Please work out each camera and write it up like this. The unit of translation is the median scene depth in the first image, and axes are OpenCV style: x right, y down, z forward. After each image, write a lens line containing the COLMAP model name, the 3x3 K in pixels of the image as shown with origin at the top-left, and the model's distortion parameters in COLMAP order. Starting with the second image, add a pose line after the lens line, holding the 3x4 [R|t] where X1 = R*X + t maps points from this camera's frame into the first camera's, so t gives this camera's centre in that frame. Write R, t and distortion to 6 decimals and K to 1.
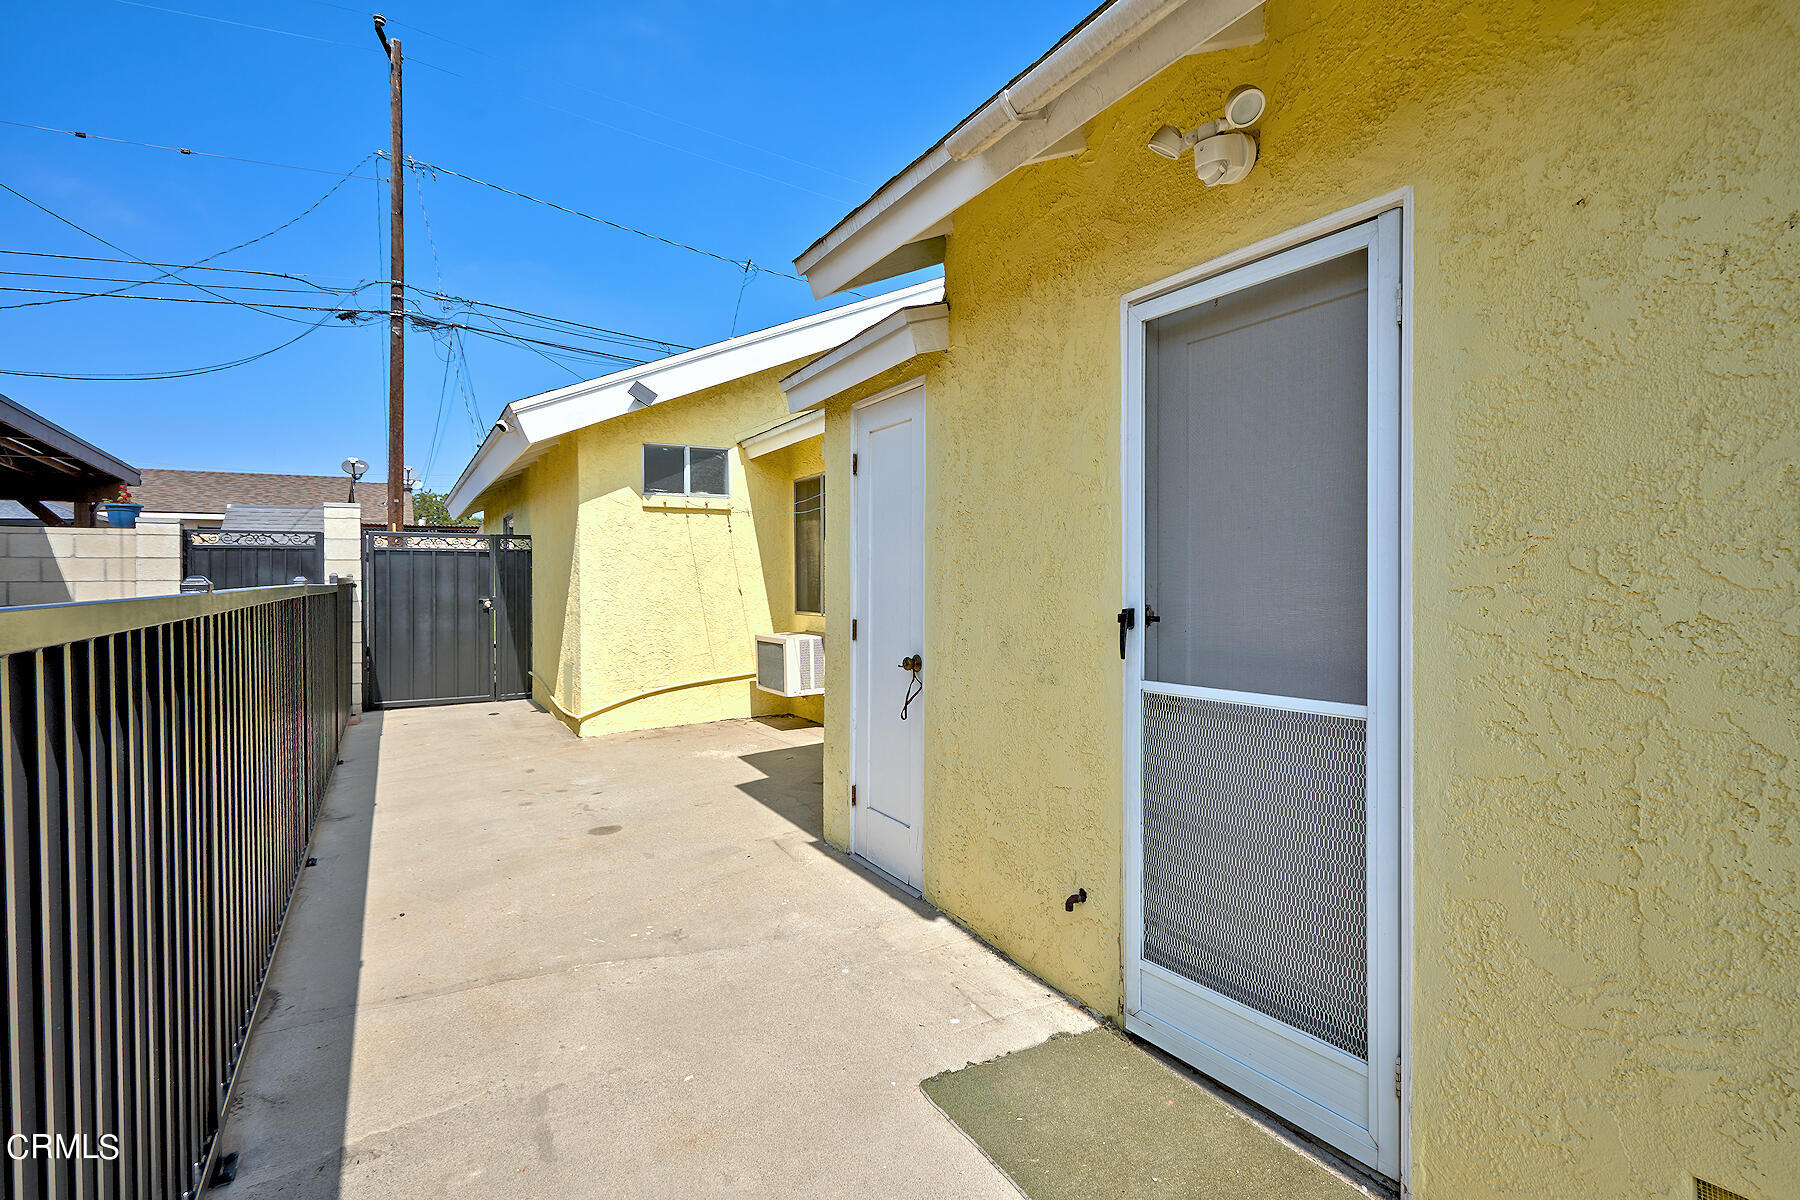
lens RADIAL K [[829.3, 0, 897.6], [0, 829.3, 594.8], [0, 0, 1]] dist [0.000540, 0.000302]
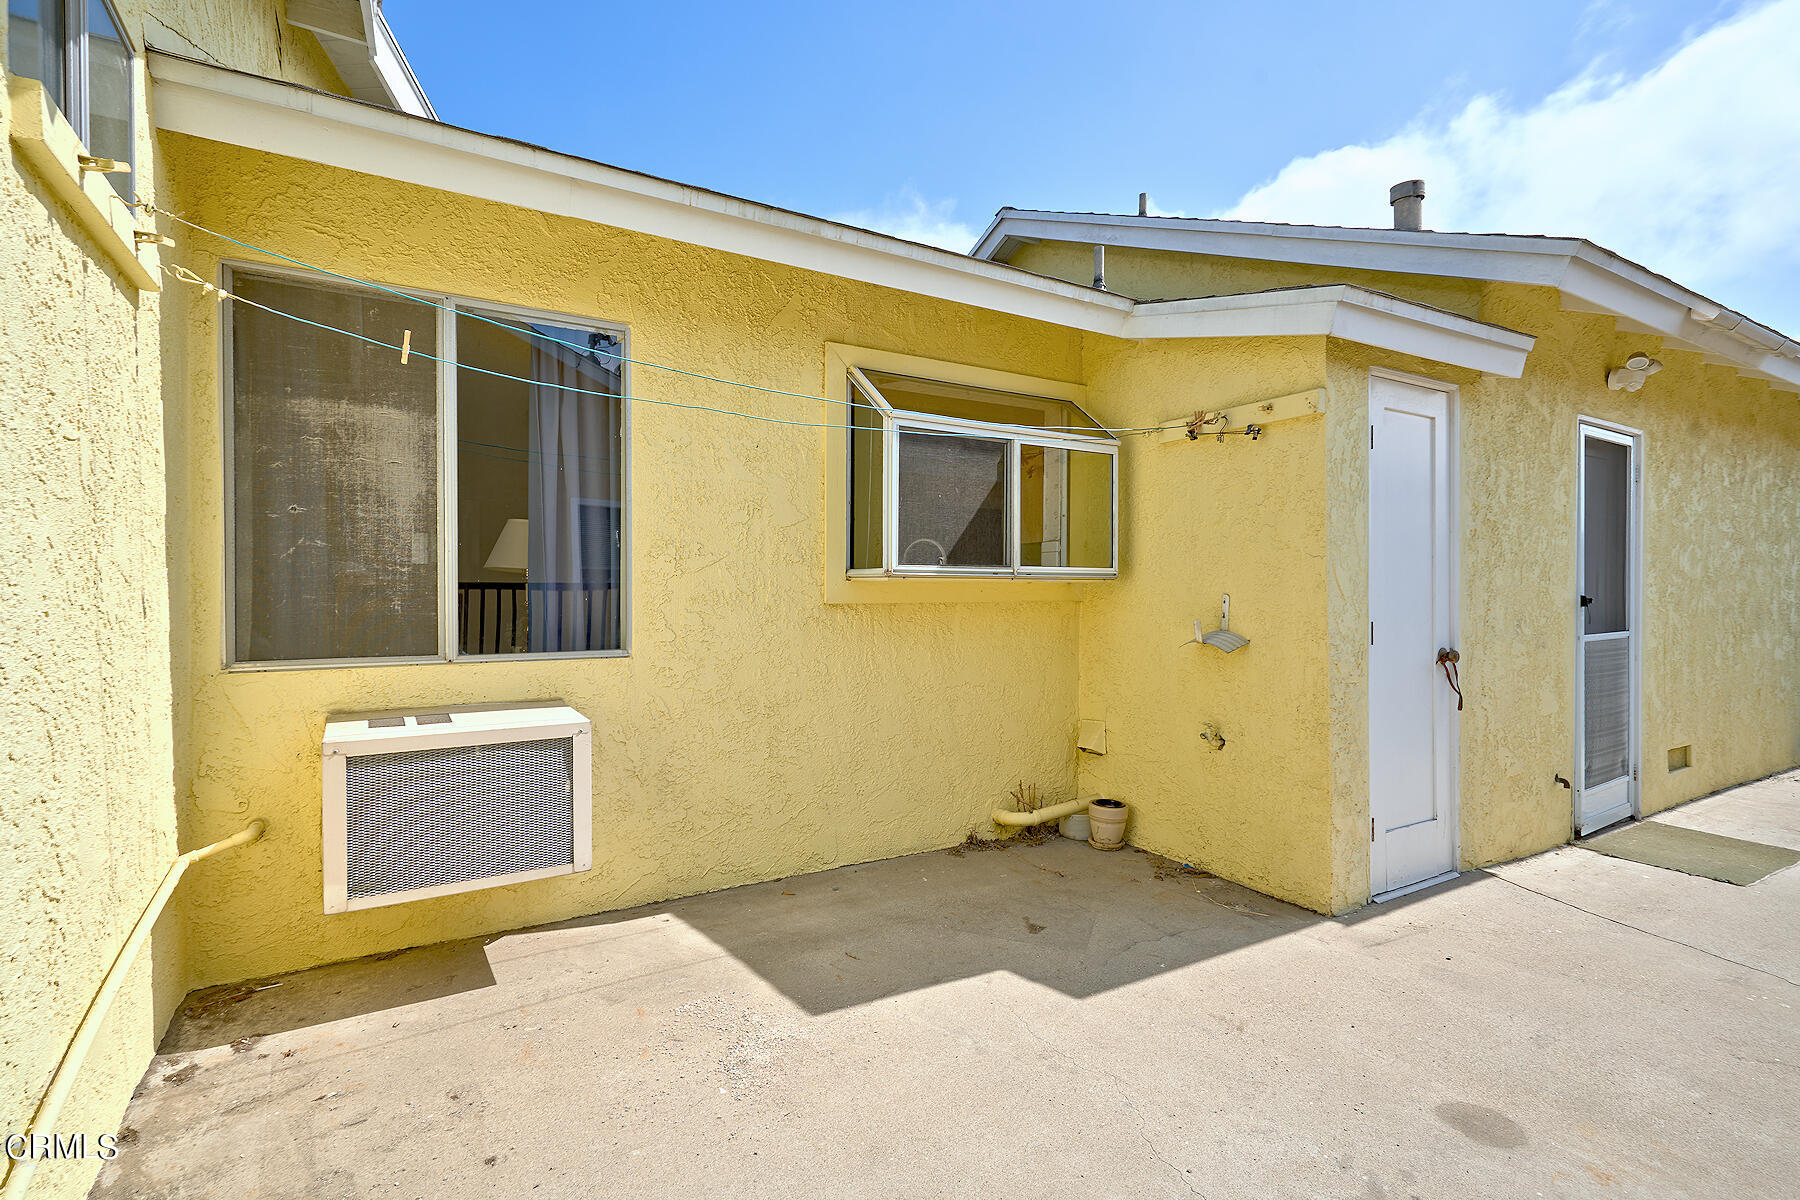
lens RADIAL K [[829.3, 0, 895.8], [0, 829.3, 600.2], [0, 0, 1]] dist [0.000540, 0.000302]
pose [[0.001720, -0.011401, 0.999934, -0.903748], [0.009800, 0.999887, 0.011384, -0.005280], [-0.999951, 0.009780, 0.001831, 1.495143]]
